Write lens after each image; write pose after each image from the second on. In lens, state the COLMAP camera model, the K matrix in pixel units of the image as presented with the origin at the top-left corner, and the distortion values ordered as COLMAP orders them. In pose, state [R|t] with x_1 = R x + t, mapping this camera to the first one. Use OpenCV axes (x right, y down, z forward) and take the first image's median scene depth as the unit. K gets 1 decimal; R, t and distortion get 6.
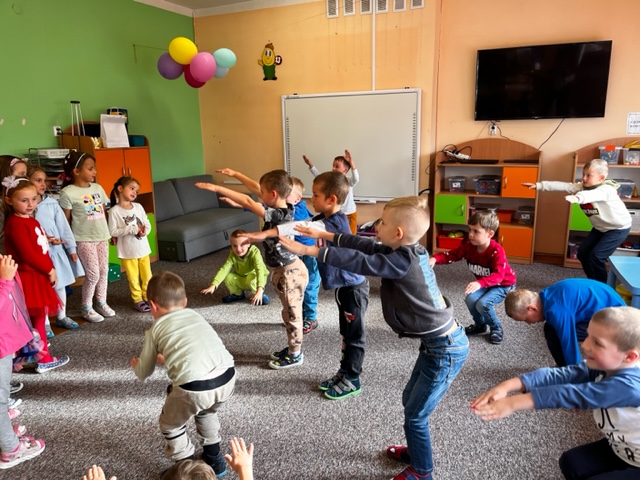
lens RADIAL K [[483.0, 0, 328.9], [0, 483.0, 240.5], [0, 0, 1]] dist [0.060068, -0.093781]
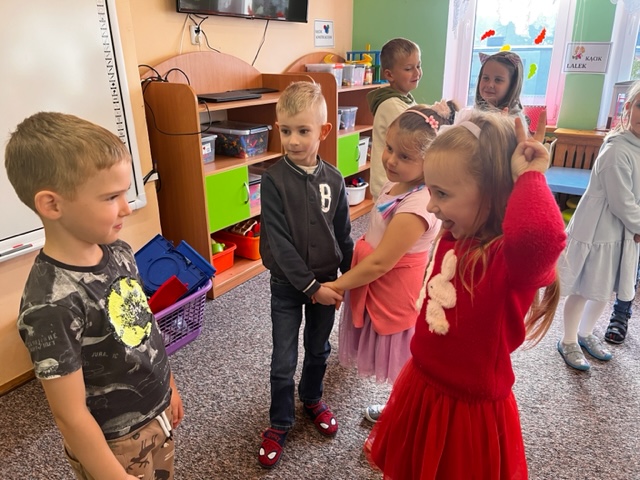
lens RADIAL K [[483.0, 0, 322.8], [0, 483.0, 233.7], [0, 0, 1]] dist [0.060068, -0.093781]
pose [[0.138661, -0.331016, 0.933382, -0.210149], [0.230572, 0.927377, 0.294633, -0.154491], [-0.963125, 0.174358, 0.204914, 0.809428]]
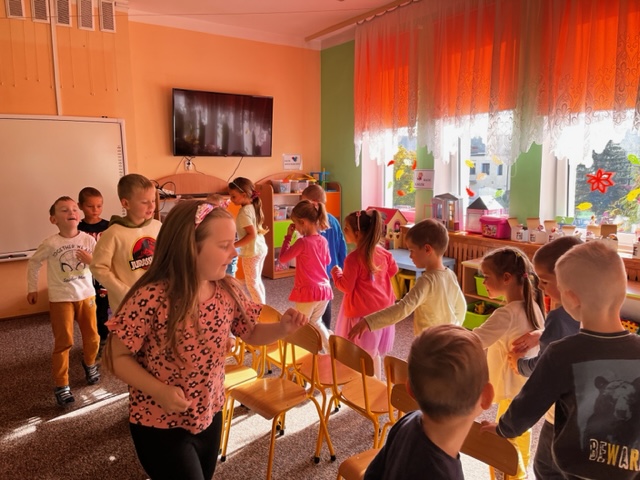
lens RADIAL K [[483.0, 0, 323.2], [0, 483.0, 234.3], [0, 0, 1]] dist [0.060068, -0.093781]
pose [[0.490740, -0.112036, 0.864073, -0.437737], [0.192300, 0.981171, 0.018005, -0.048048], [-0.849820, 0.157326, 0.503045, 0.262805]]
